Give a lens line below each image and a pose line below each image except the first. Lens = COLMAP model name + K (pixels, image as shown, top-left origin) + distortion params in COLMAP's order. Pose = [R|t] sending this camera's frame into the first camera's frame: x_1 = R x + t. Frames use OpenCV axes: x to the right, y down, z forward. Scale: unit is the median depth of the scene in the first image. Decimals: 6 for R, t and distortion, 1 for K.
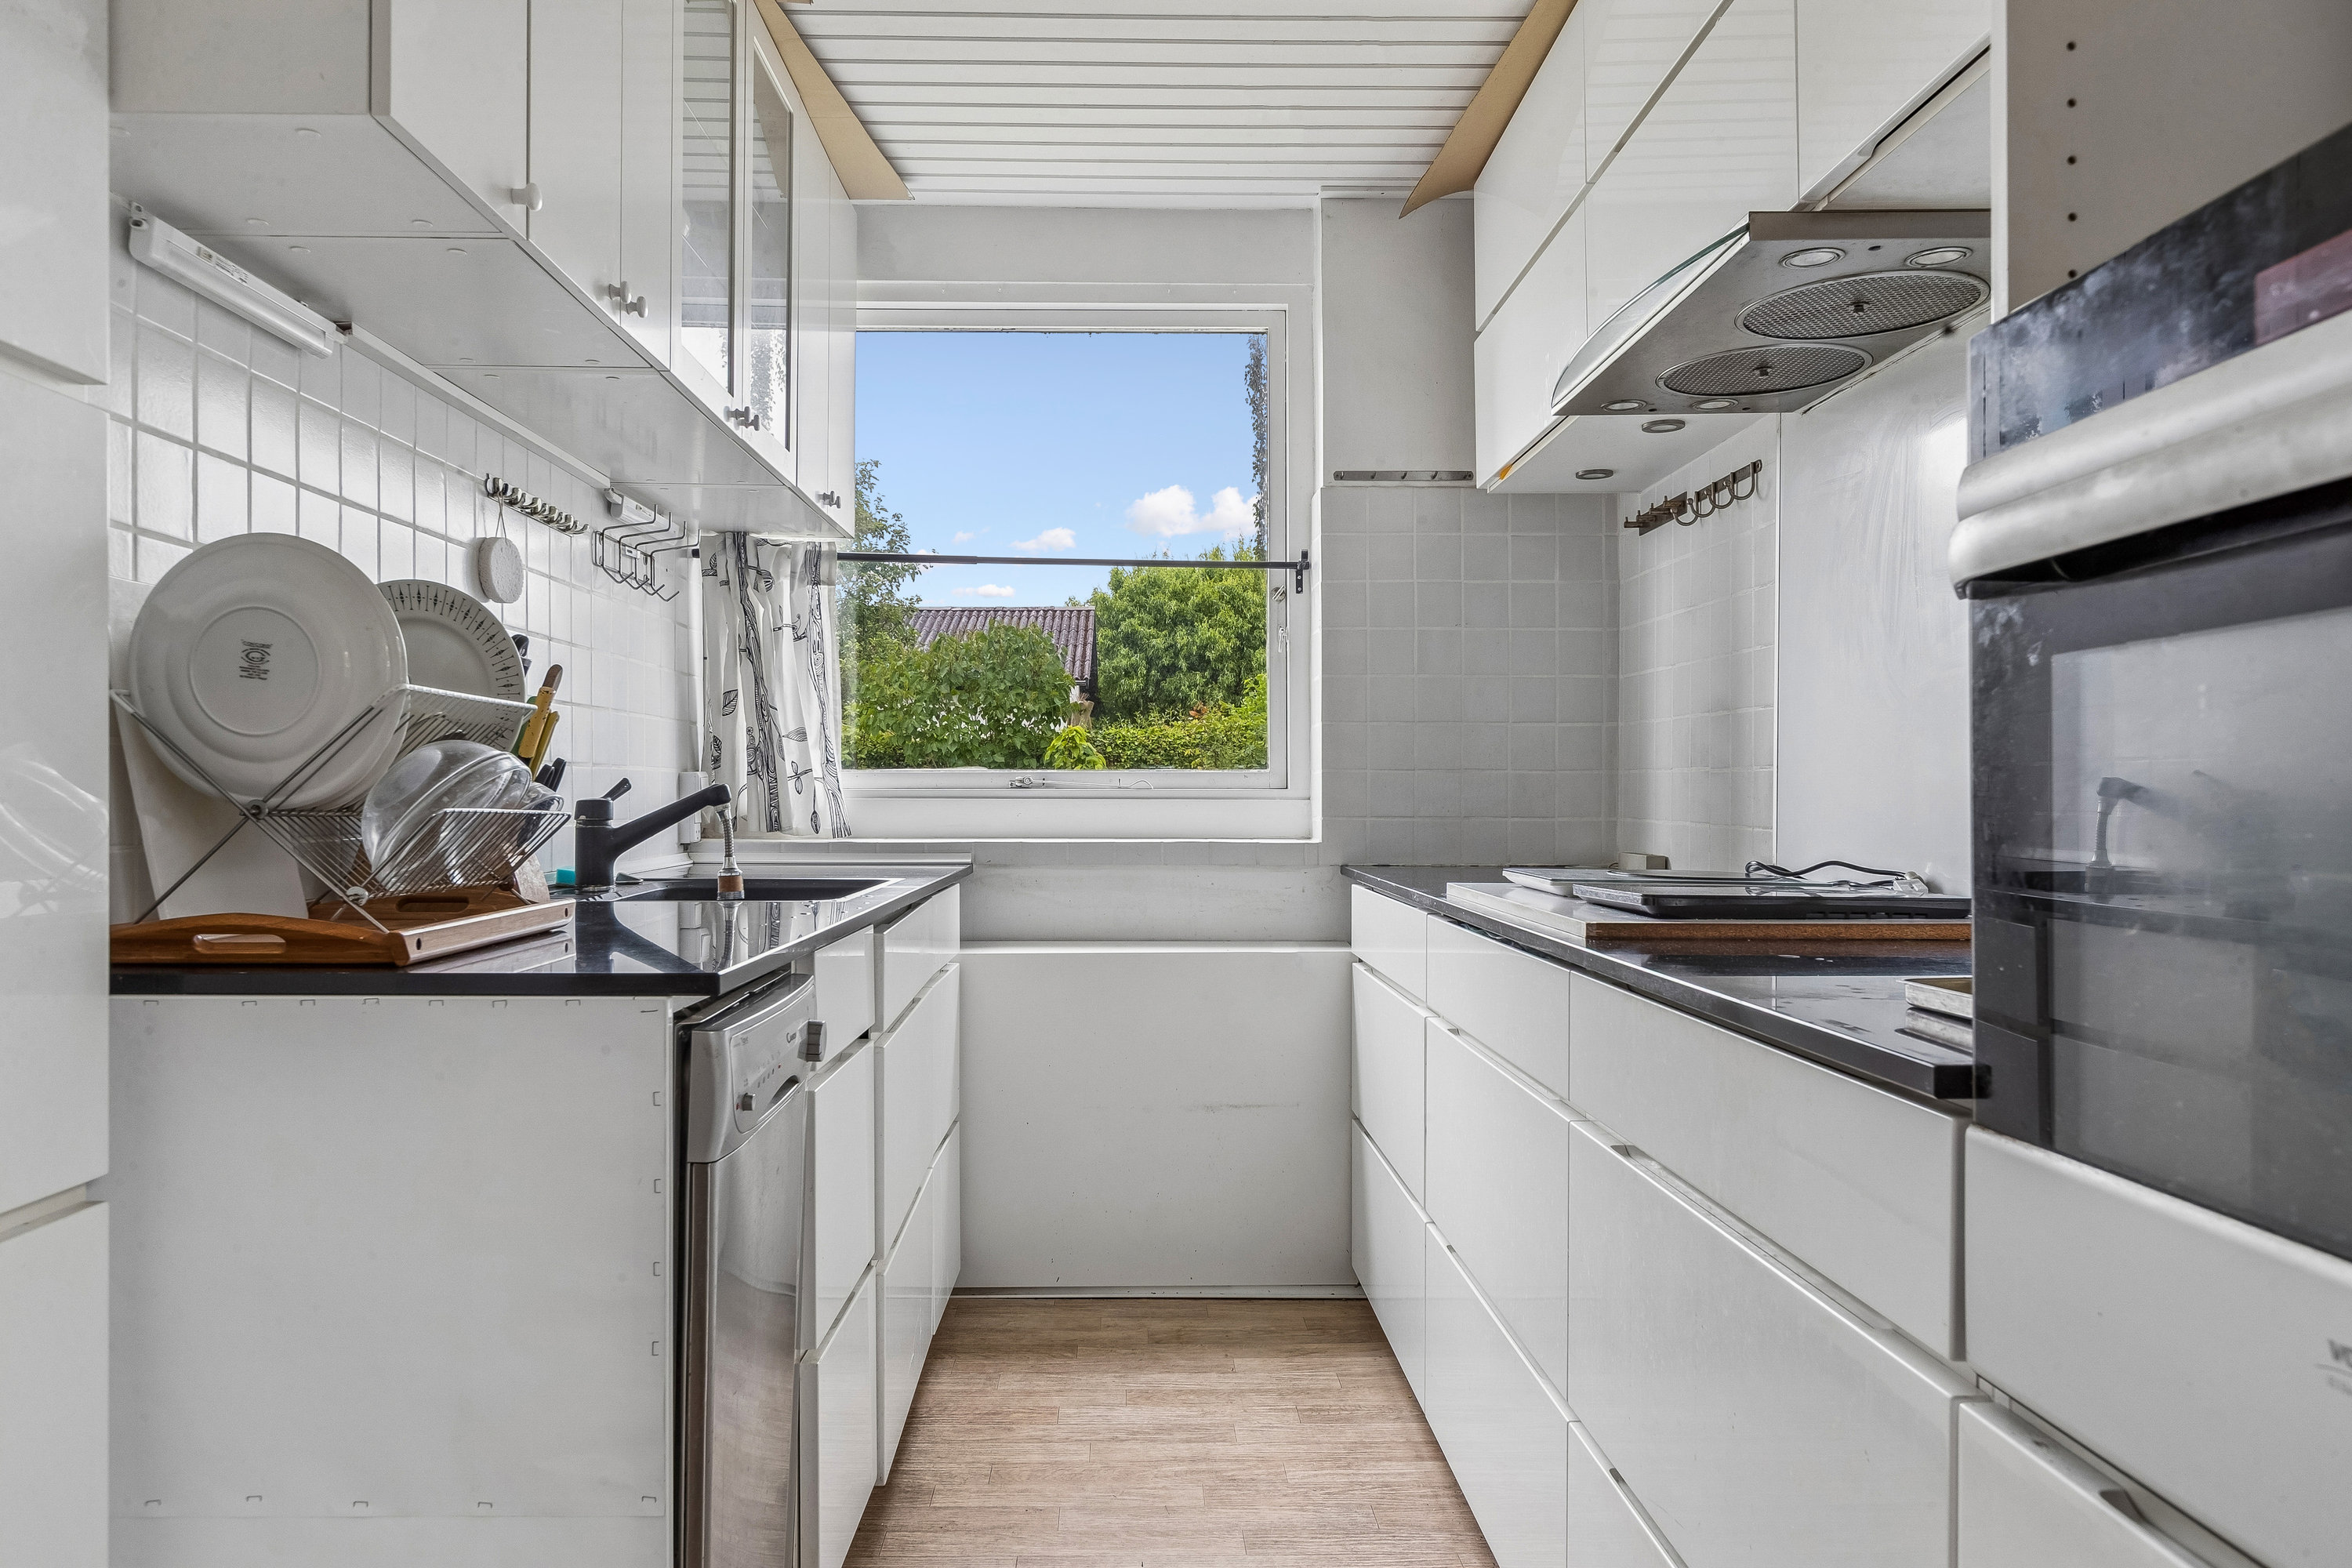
lens RADIAL K [[1664.4, 0, 1176.0], [0, 1664.4, 784.0], [0, 0, 1]] dist [0.074624, 0.000652]
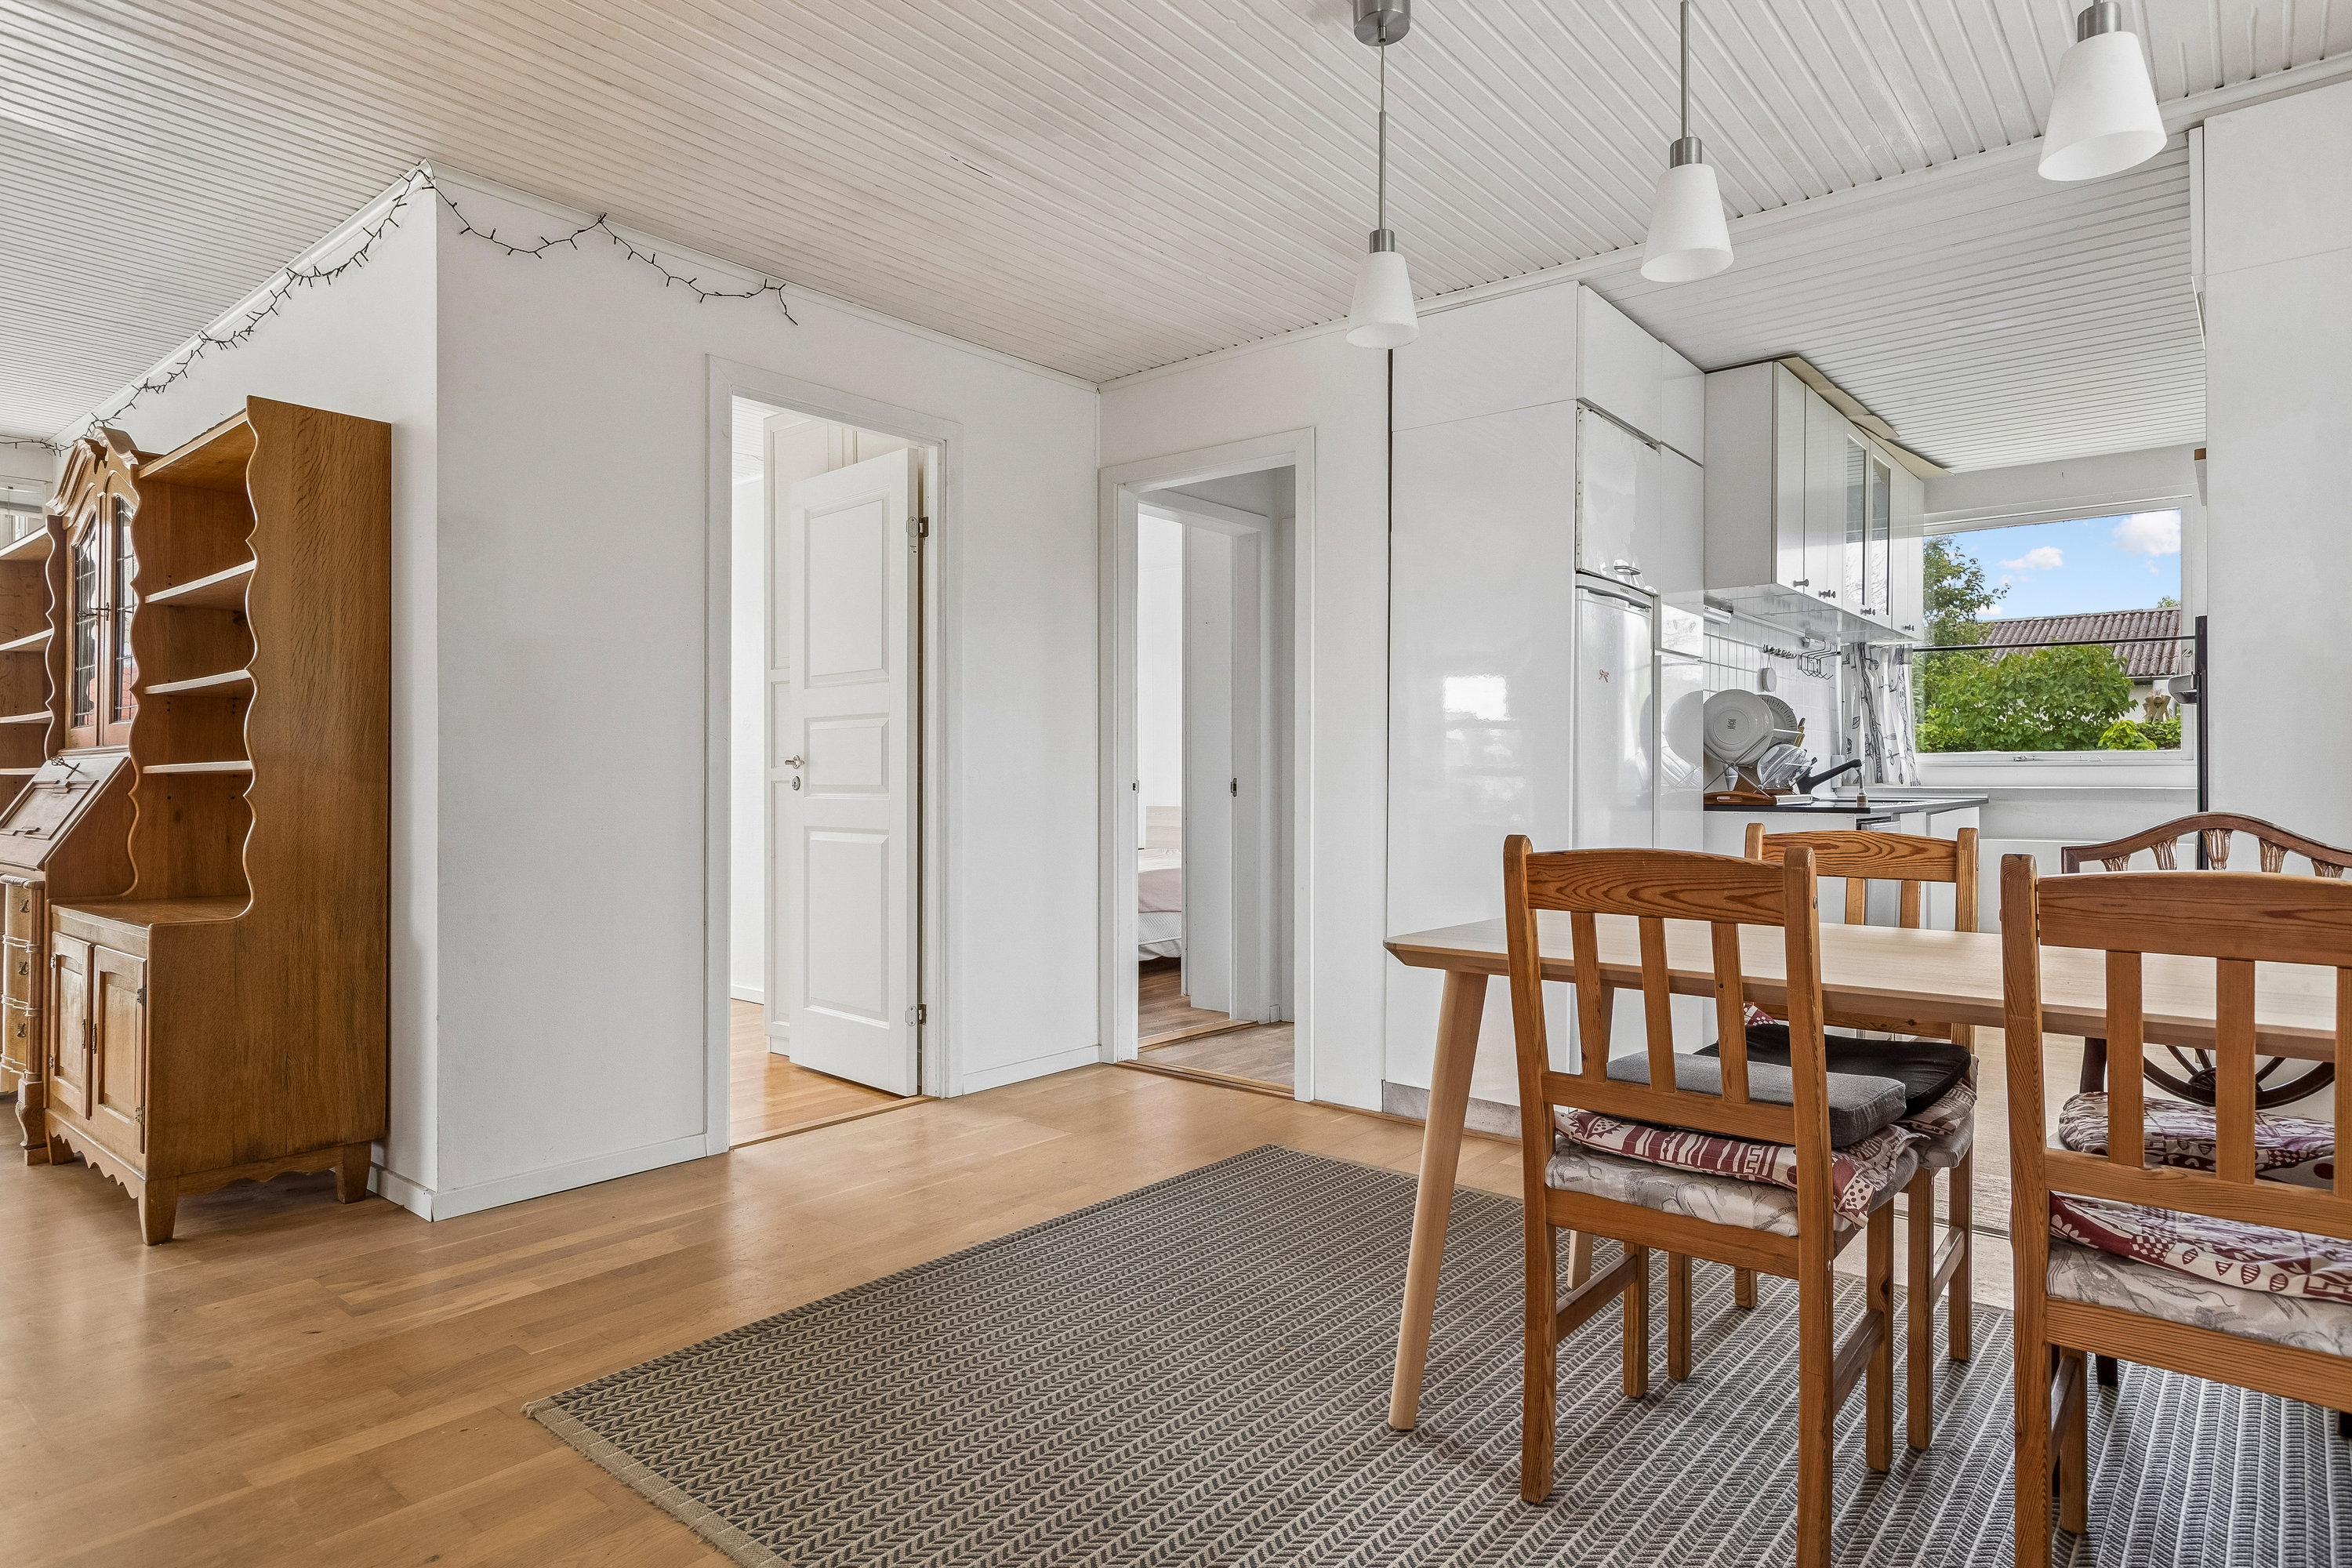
lens RADIAL K [[1289.0, 0, 1168.6], [0, 1289.0, 781.2], [0, 0, 1]] dist [0.000287, 0.000436]
pose [[0.744520, -0.001570, -0.667599, 0.178622], [0.006136, 0.999971, 0.004490, 0.013517], [0.667572, -0.007439, 0.744508, -0.813288]]
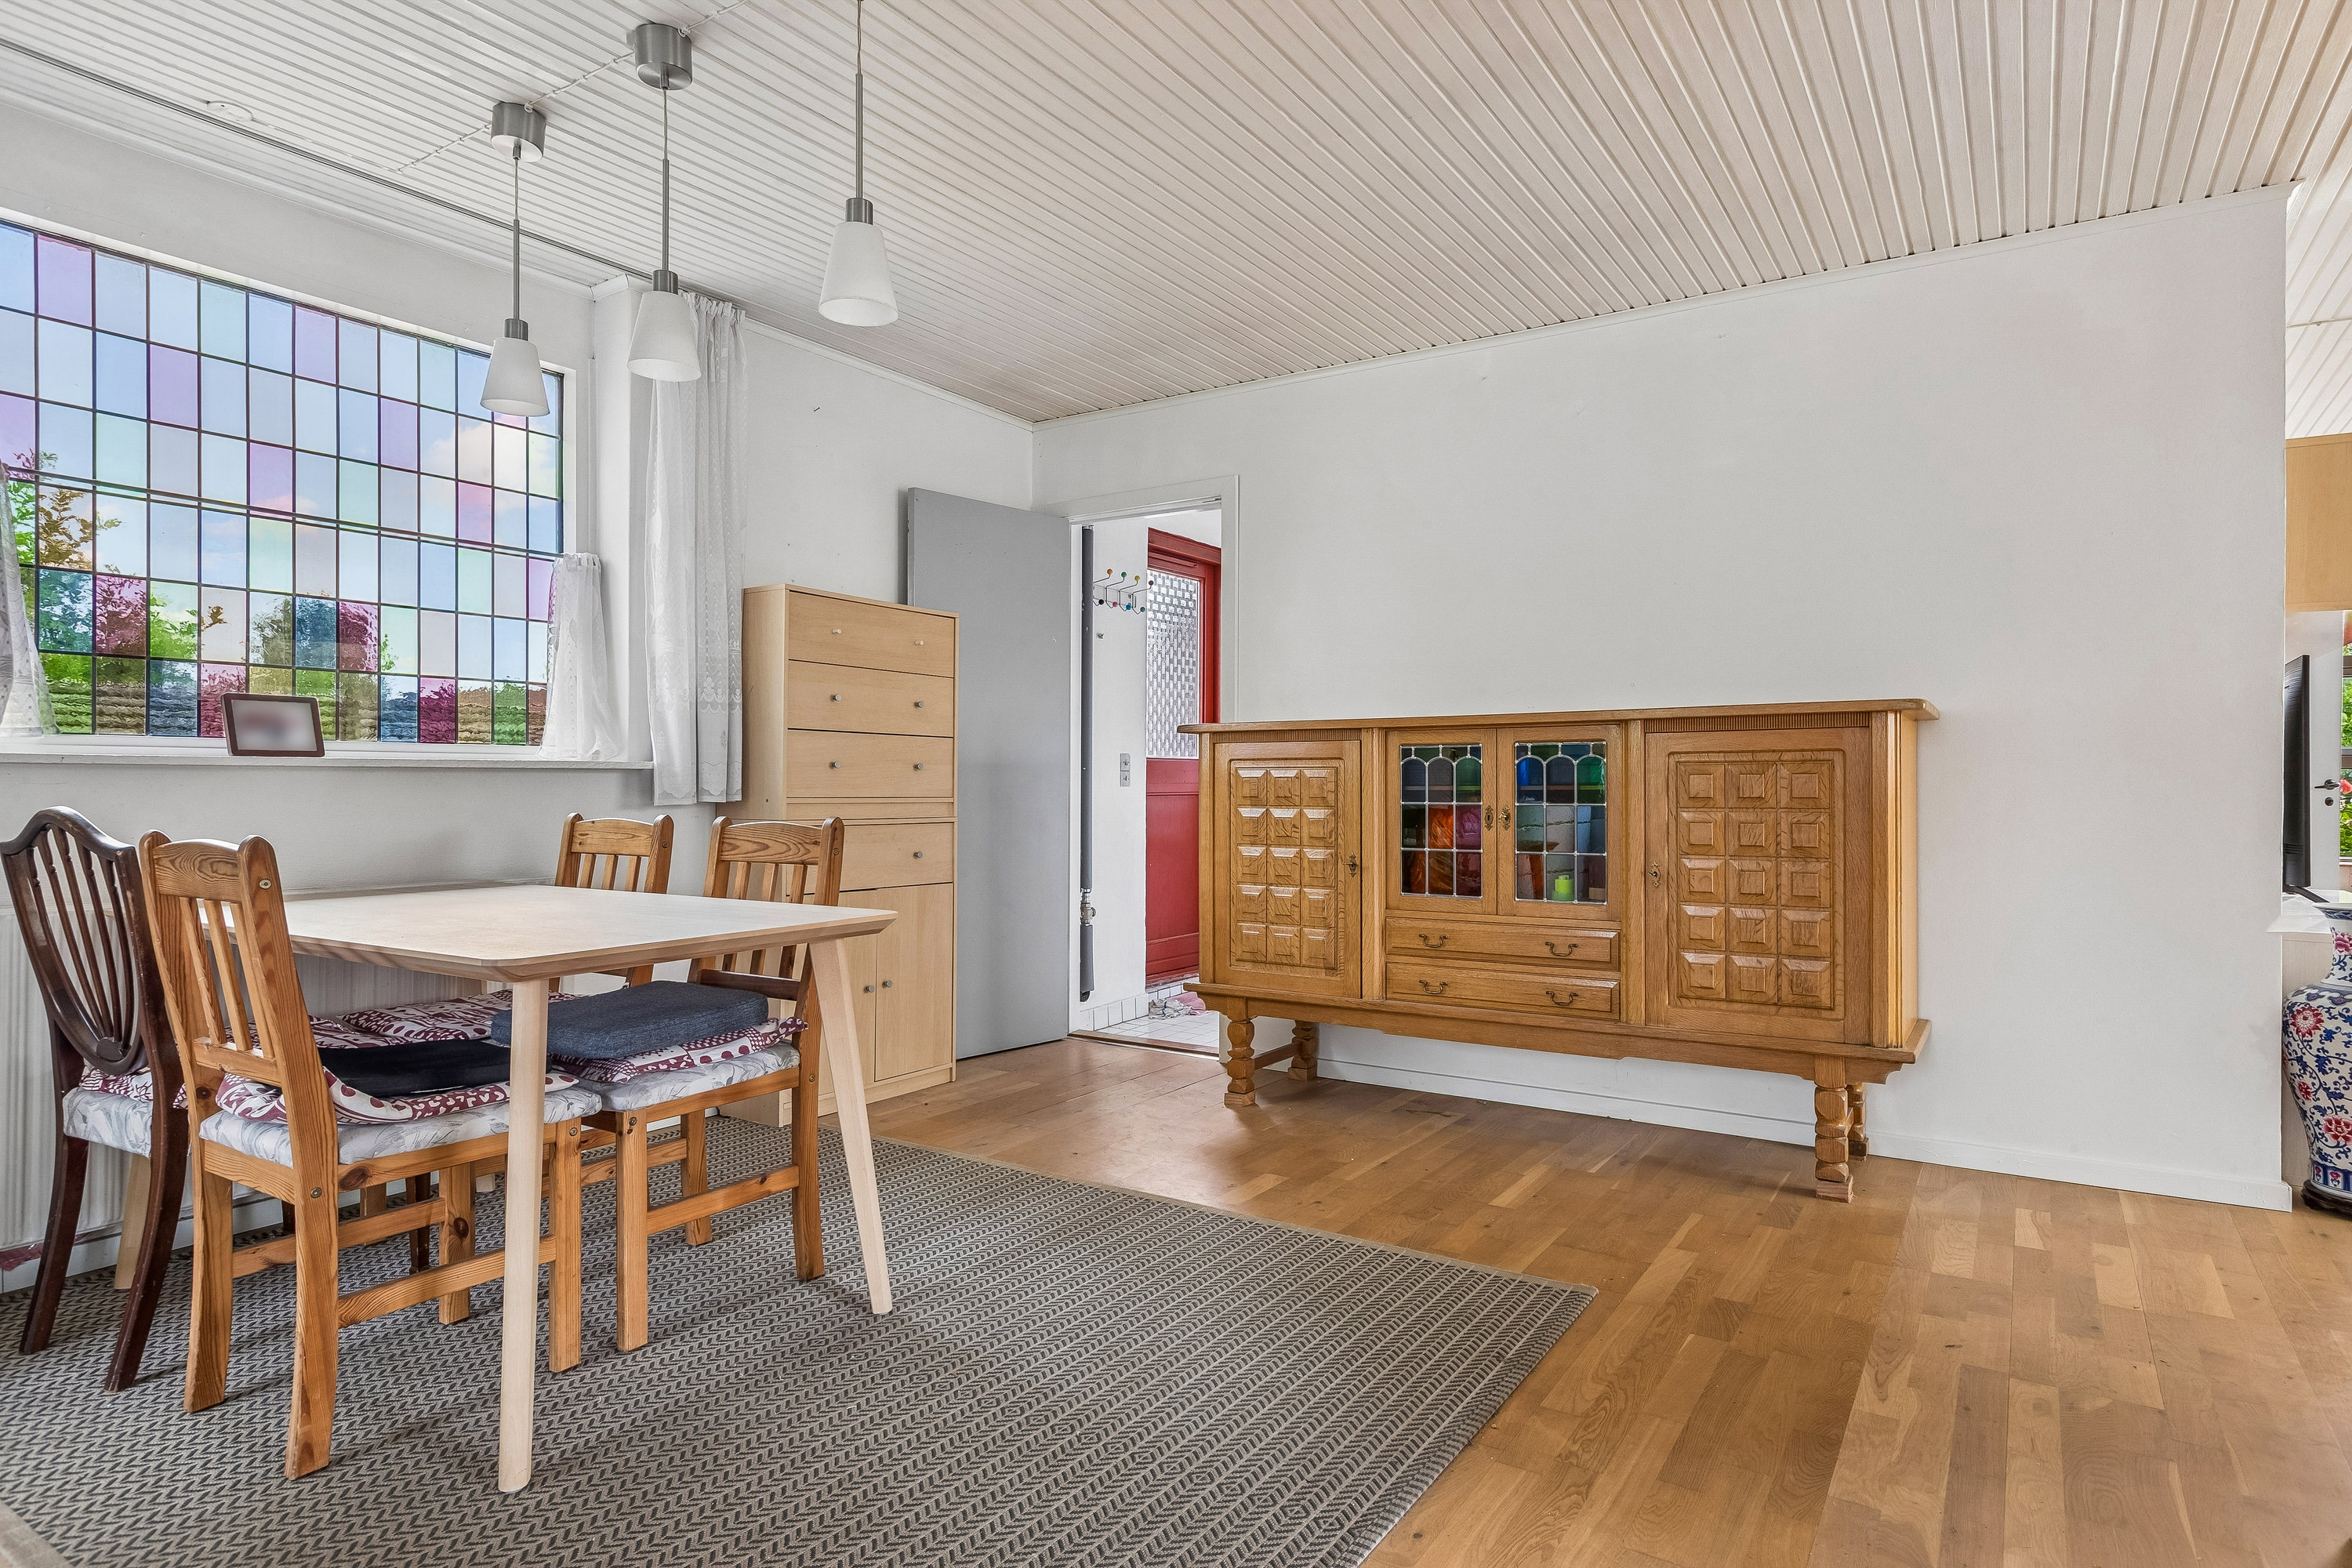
lens RADIAL K [[1307.1, 0, 1188.2], [0, 1307.1, 794.5], [0, 0, 1]] dist [0.002056, 0.000351]
pose [[-0.822350, -0.009394, 0.568904, -0.619541], [-0.010381, 0.999945, 0.001506, 0.020581], [-0.568887, -0.004667, -0.822402, 0.117490]]
